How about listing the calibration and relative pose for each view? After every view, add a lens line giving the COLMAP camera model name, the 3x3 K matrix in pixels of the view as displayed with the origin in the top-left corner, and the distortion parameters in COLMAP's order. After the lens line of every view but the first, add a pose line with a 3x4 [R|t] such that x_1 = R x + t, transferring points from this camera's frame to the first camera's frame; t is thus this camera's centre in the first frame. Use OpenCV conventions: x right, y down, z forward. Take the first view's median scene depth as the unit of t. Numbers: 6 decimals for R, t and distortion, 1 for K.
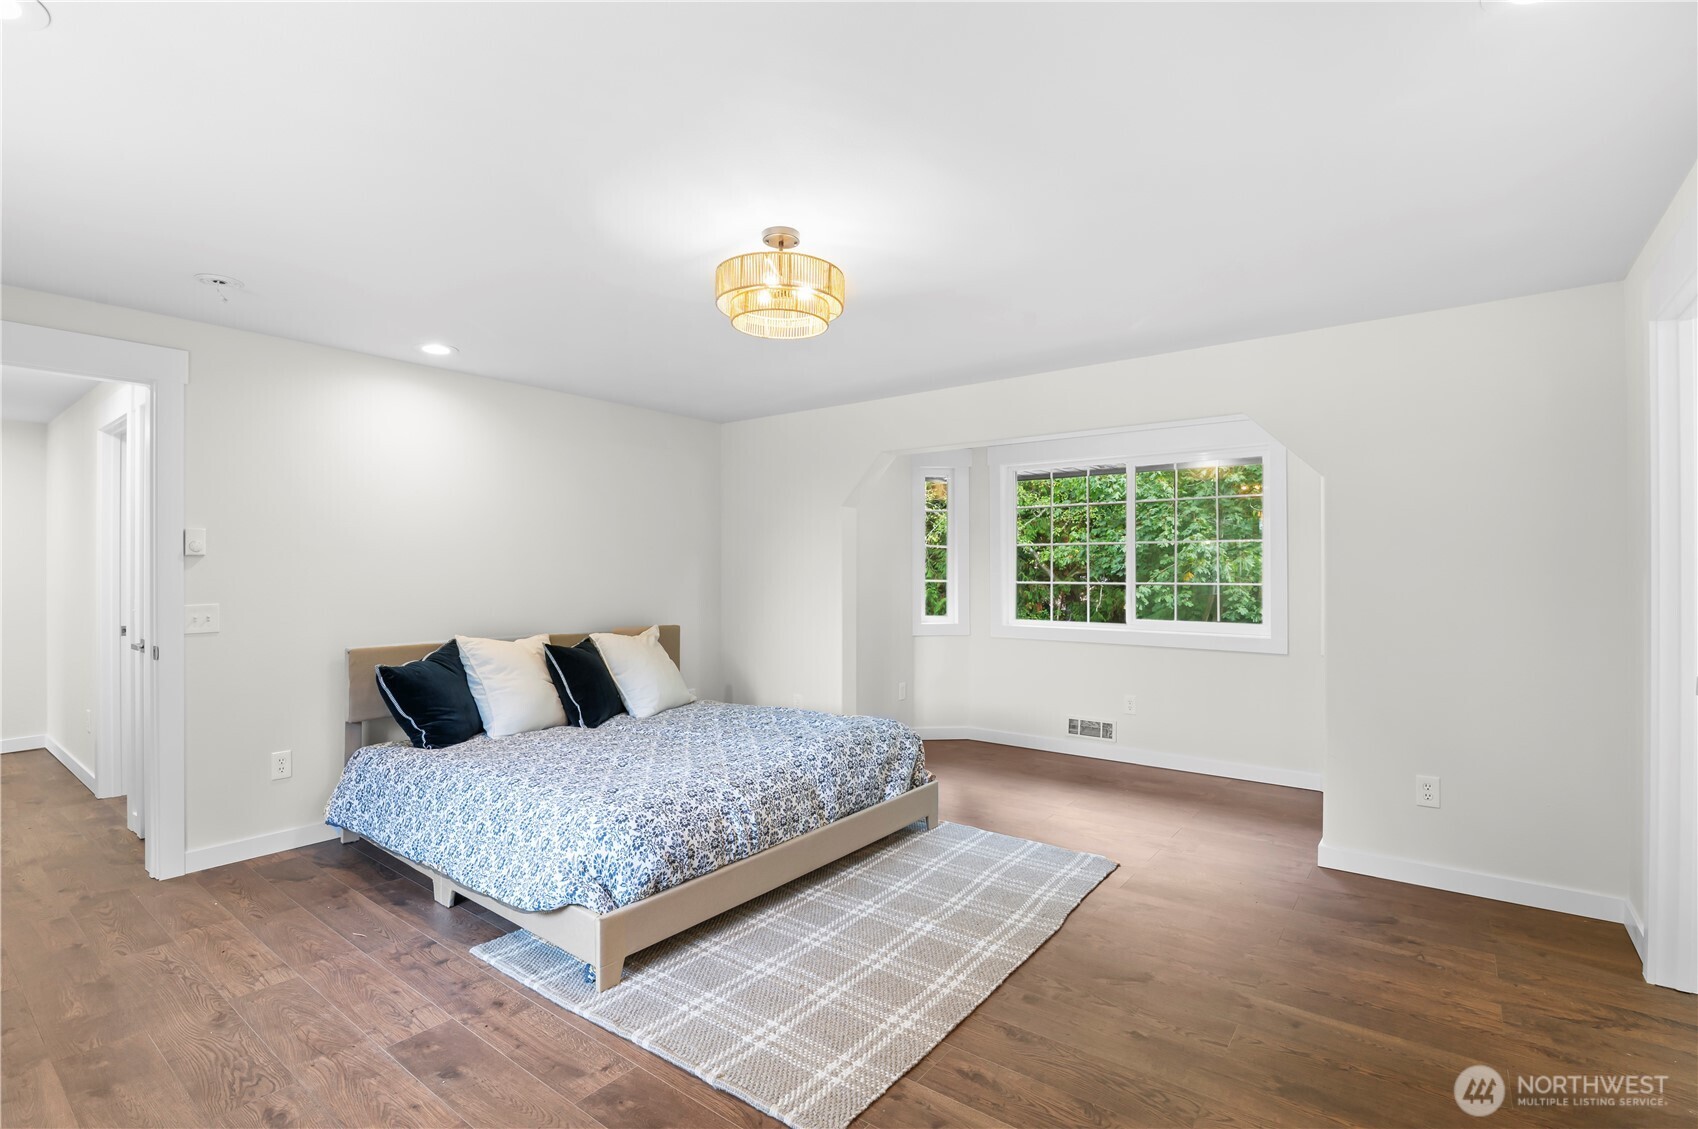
lens RADIAL K [[782.4, 0, 853.0], [0, 782.4, 563.1], [0, 0, 1]] dist [-0.020129, 0.000765]
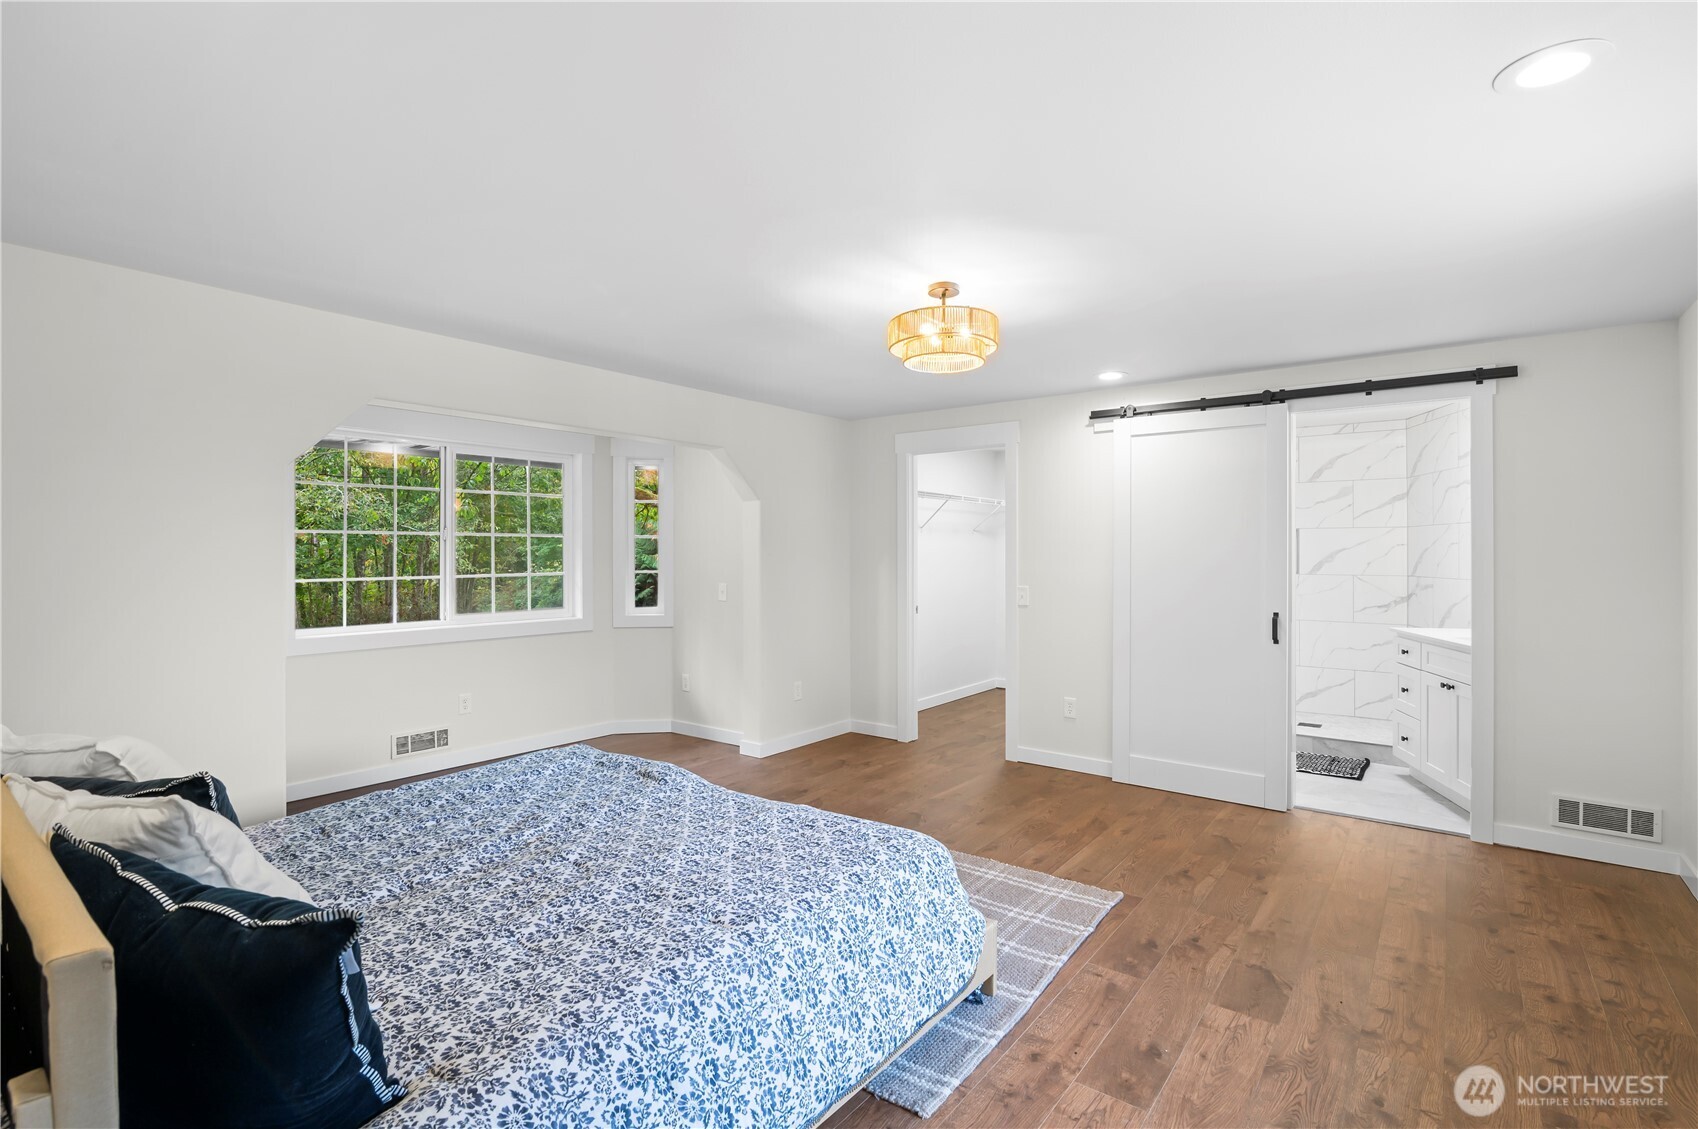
lens RADIAL K [[782.4, 0, 853.0], [0, 782.4, 563.1], [0, 0, 1]] dist [-0.020129, 0.000765]
pose [[0.015802, -0.013317, 0.999786, -1.279660], [-0.006299, 0.999890, 0.013417, -0.010859], [-0.999855, -0.006509, 0.015716, 1.137176]]
